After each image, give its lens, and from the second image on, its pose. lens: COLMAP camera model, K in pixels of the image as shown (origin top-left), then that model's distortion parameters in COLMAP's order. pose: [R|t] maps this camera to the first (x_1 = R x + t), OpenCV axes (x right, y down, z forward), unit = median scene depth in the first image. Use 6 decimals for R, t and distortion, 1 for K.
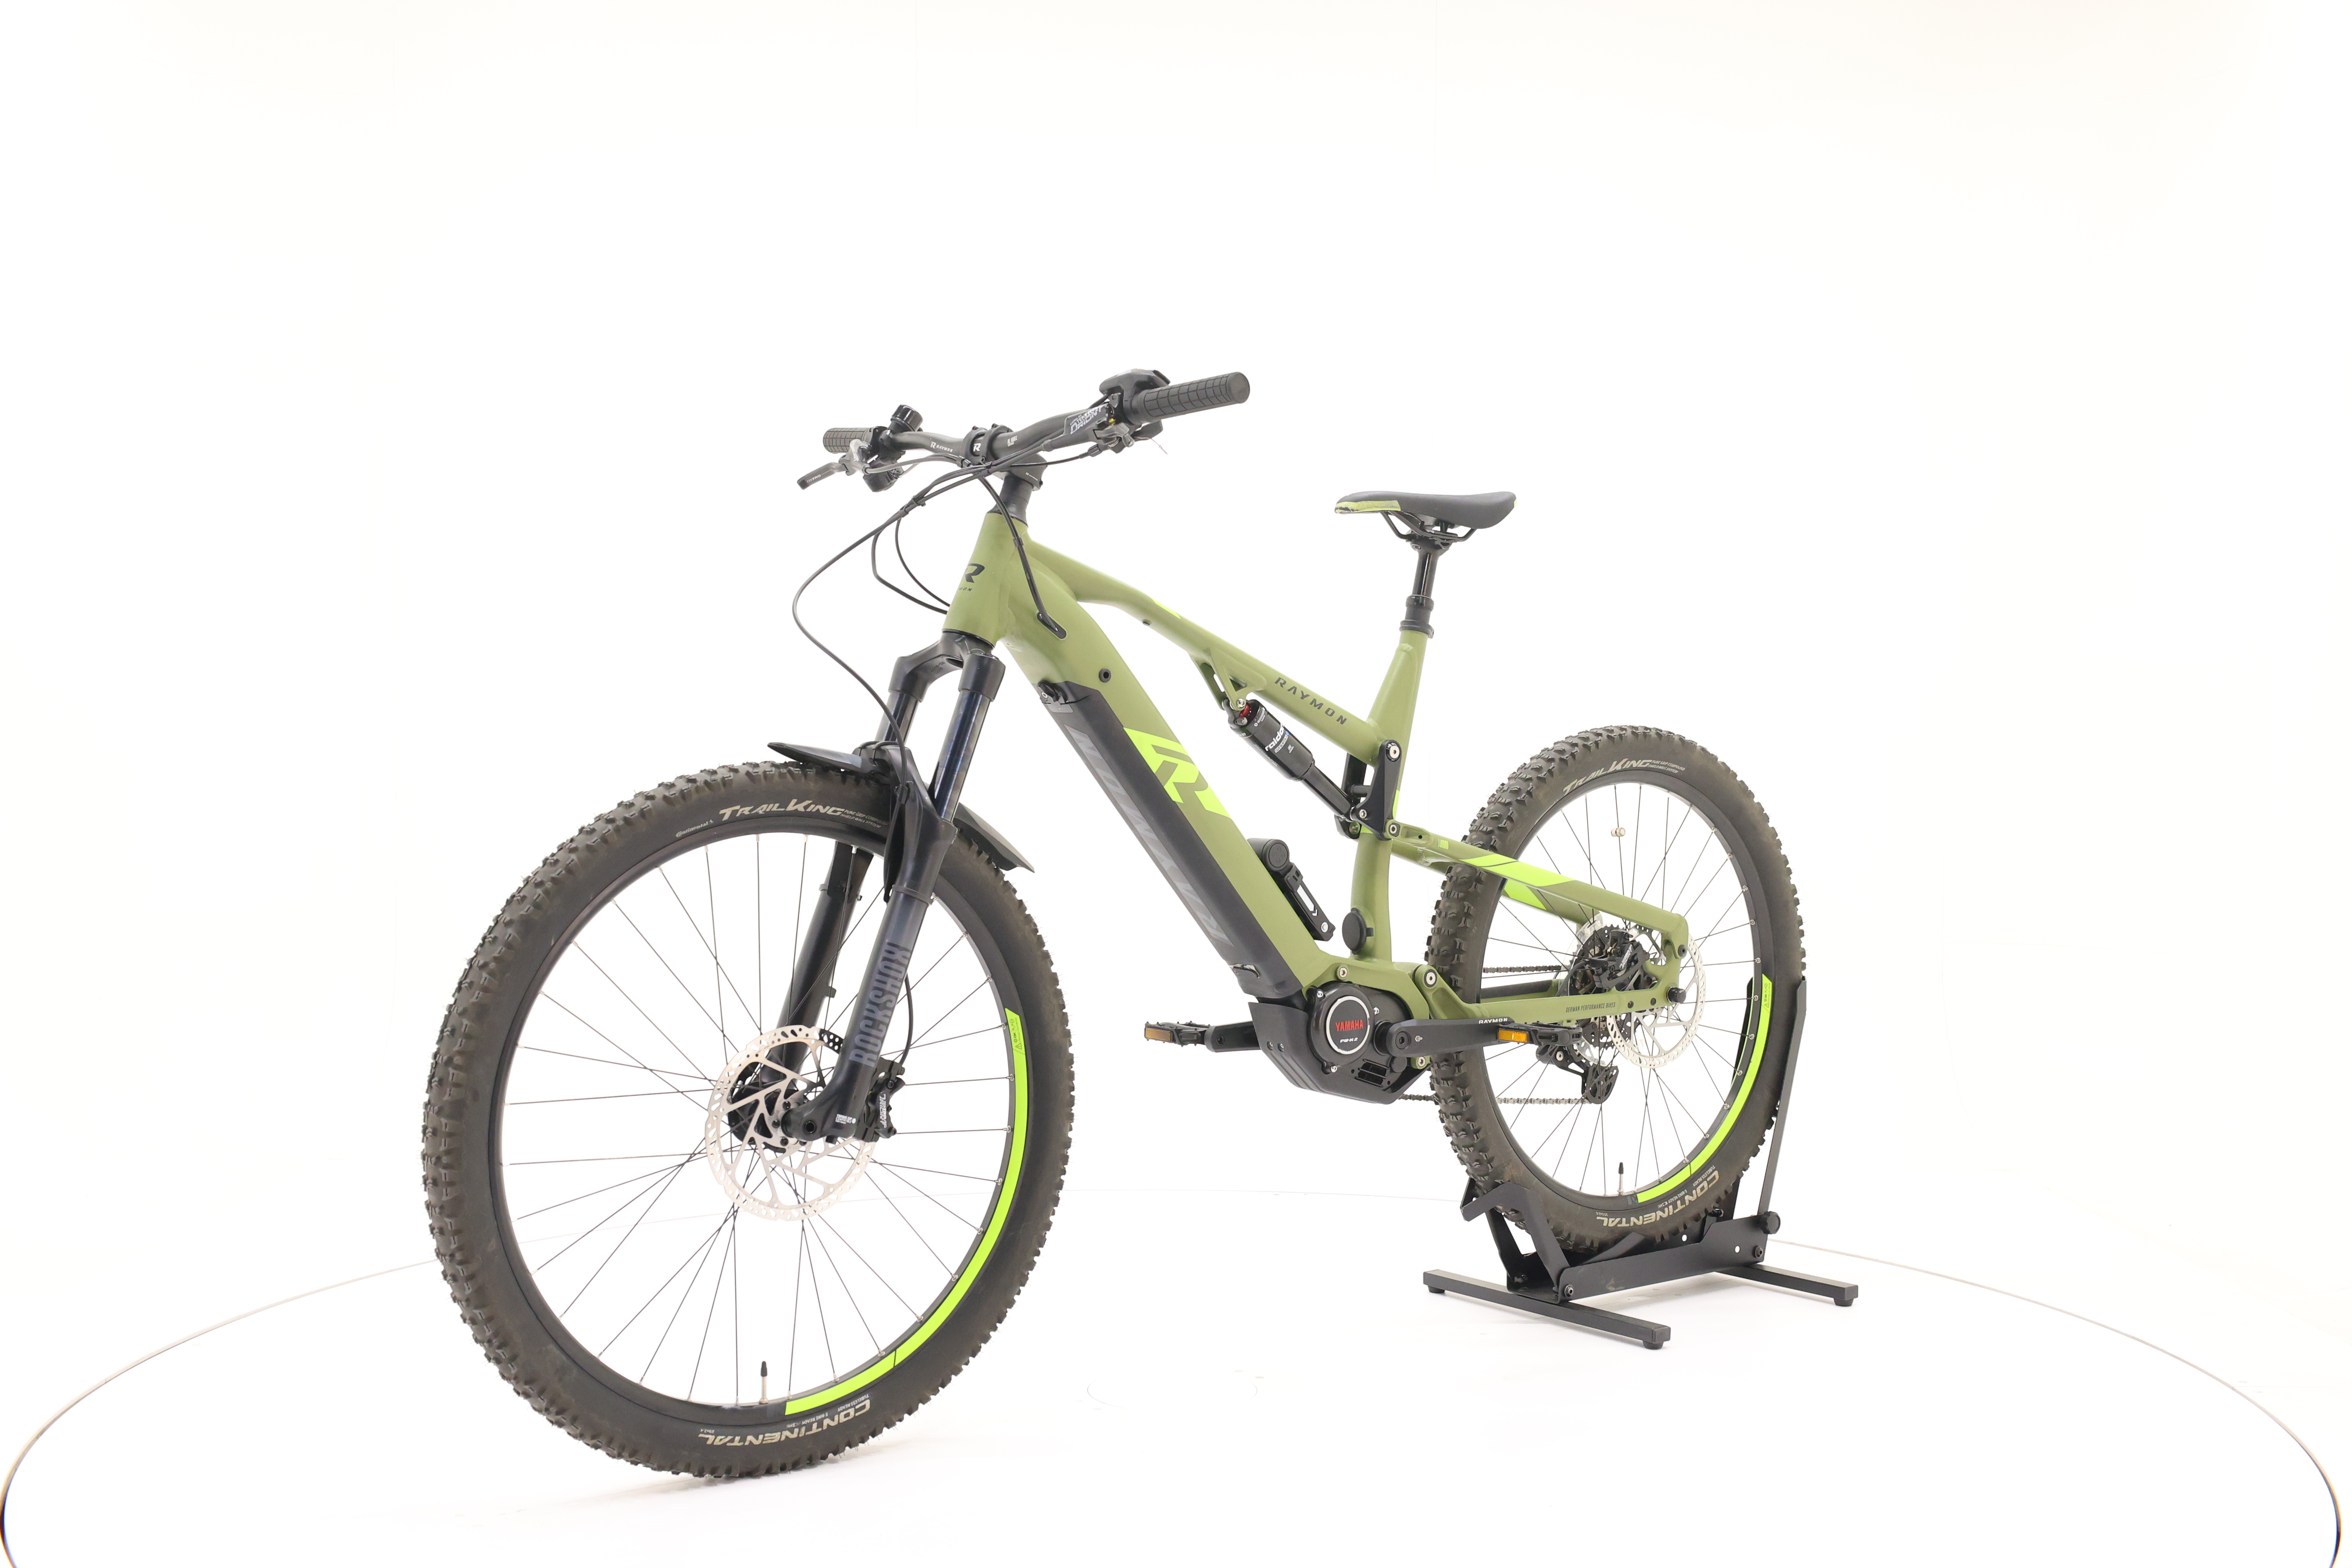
lens RADIAL K [[2532.1, 0, 1182.3], [0, 2532.1, 792.7], [0, 0, 1]] dist [-0.014403, 0.000000]
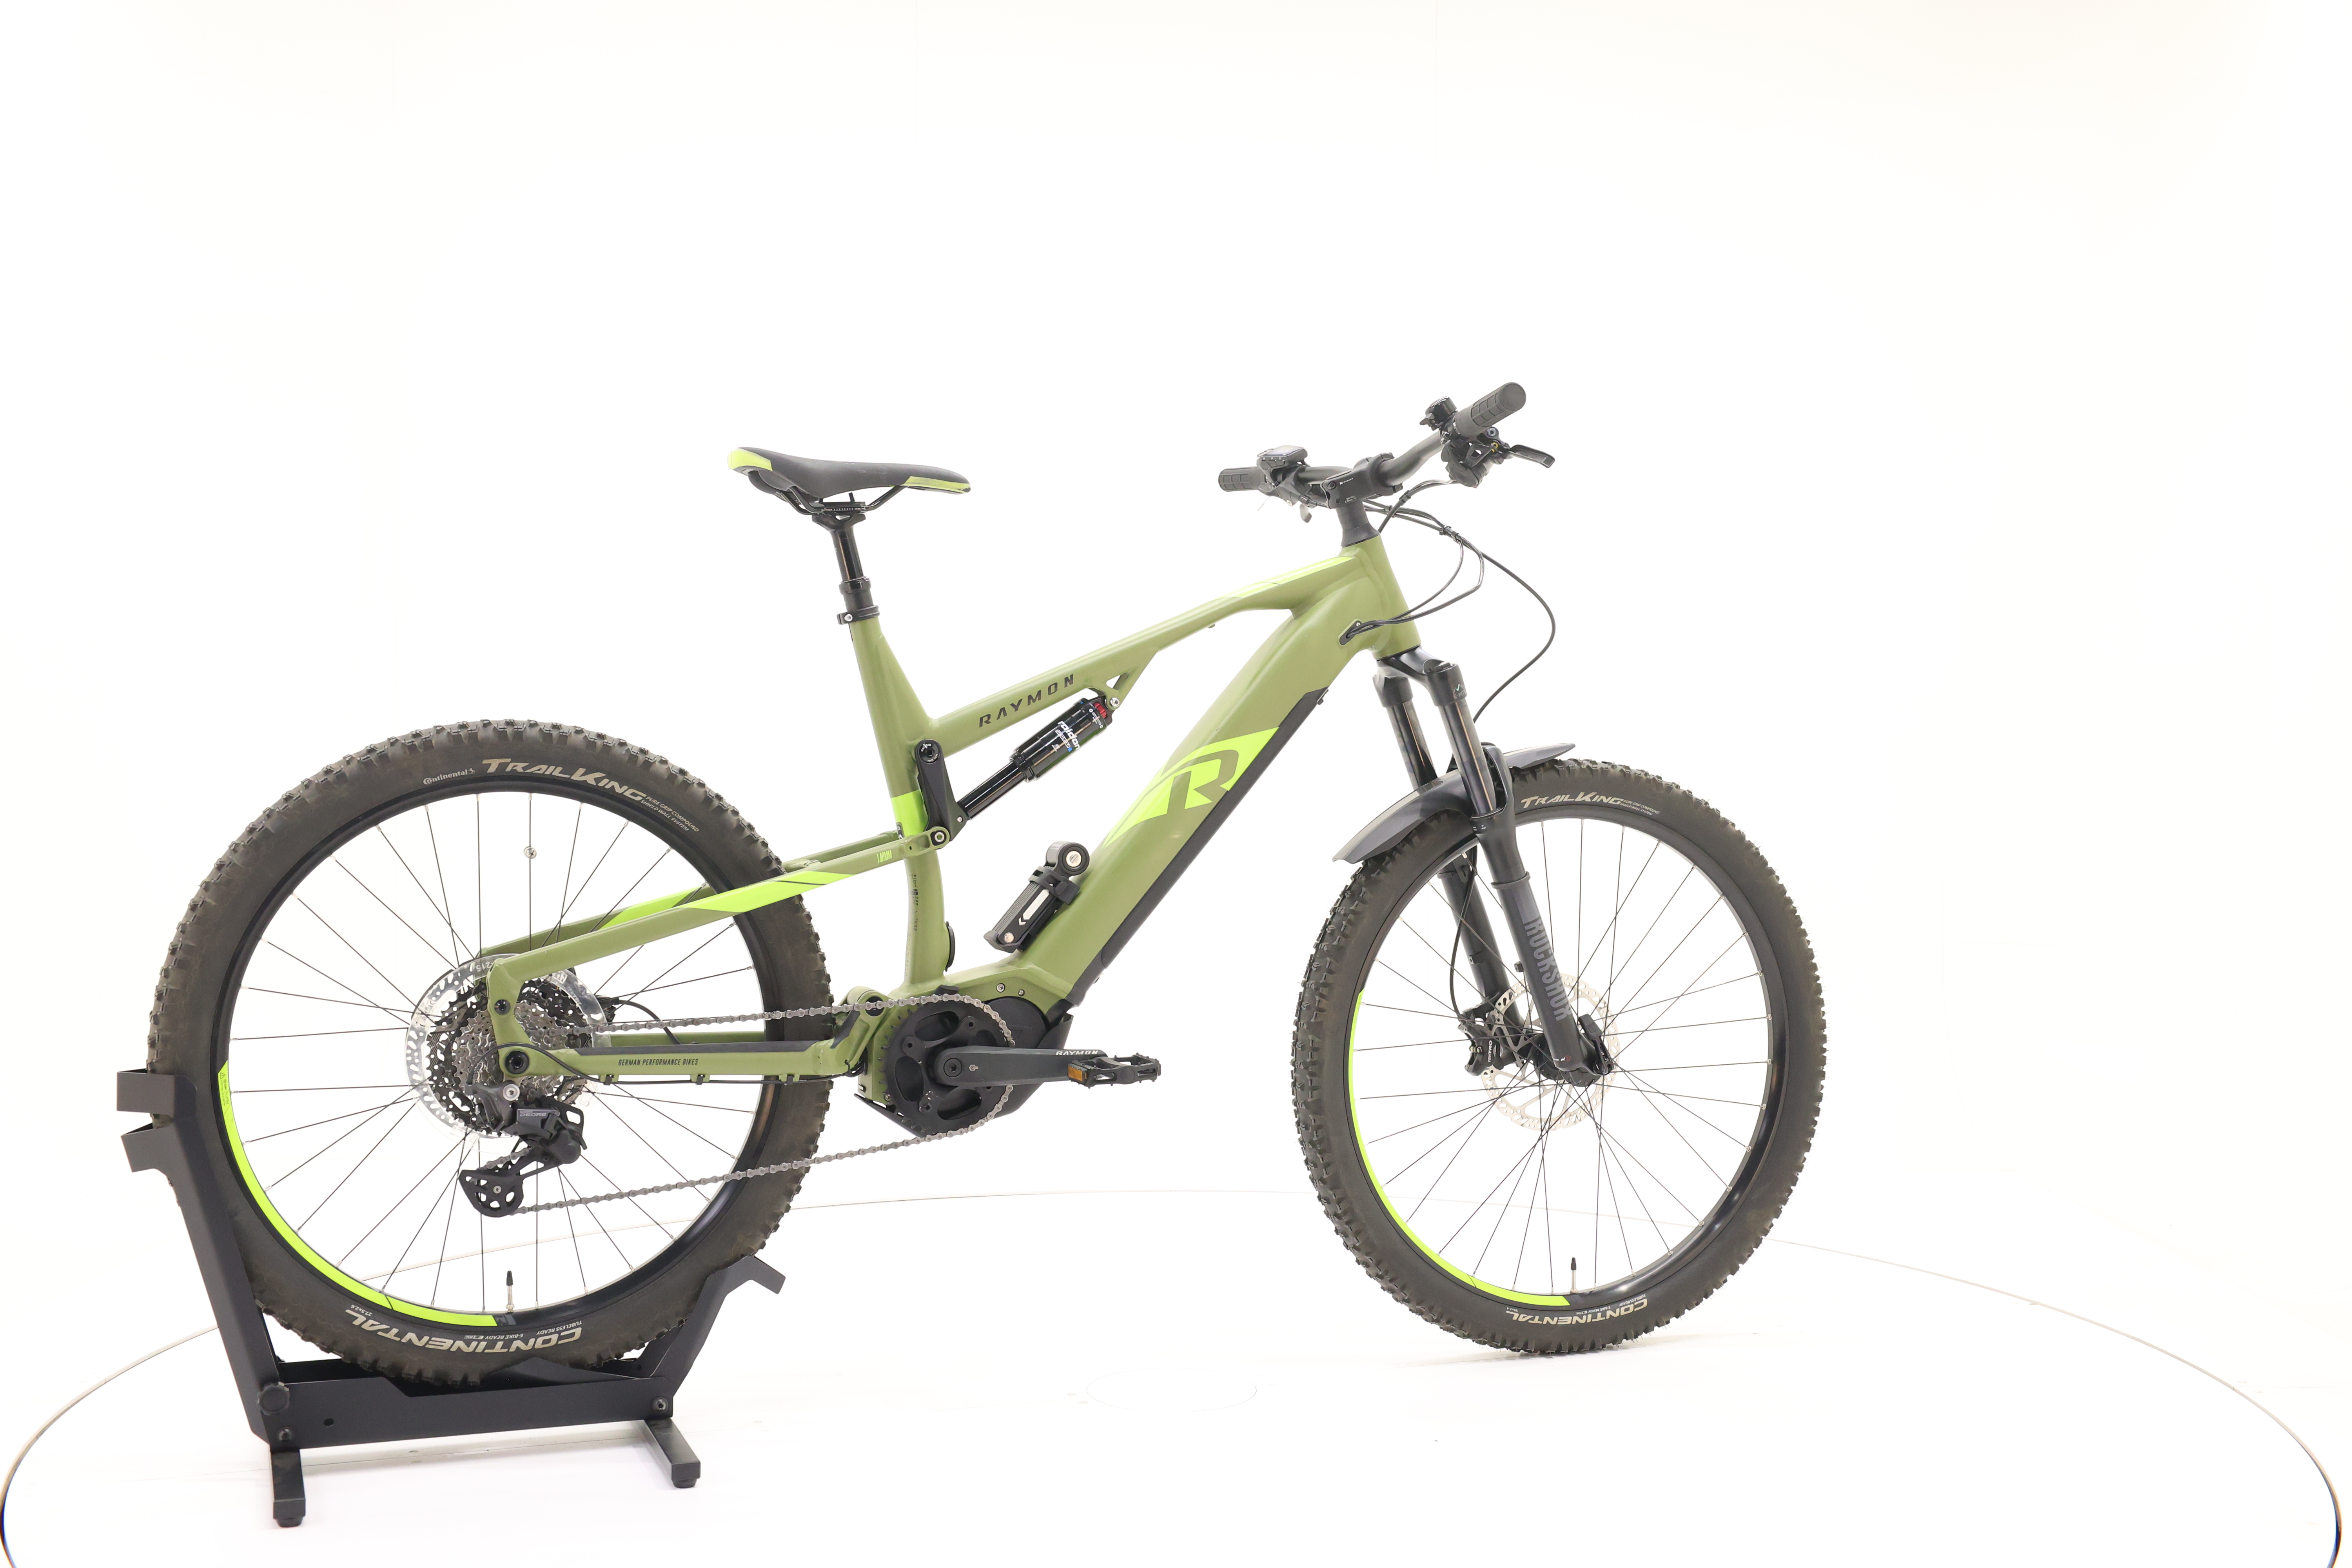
lens RADIAL K [[2532.1, 0, 1177.5], [0, 2532.1, 778.9], [0, 0, 1]] dist [-0.014403, 0.000000]
pose [[-0.957817, -0.013341, 0.287070, -0.289978], [-0.000751, 0.999035, 0.043922, -0.049184], [-0.287379, 0.041854, -0.956902, 1.946516]]
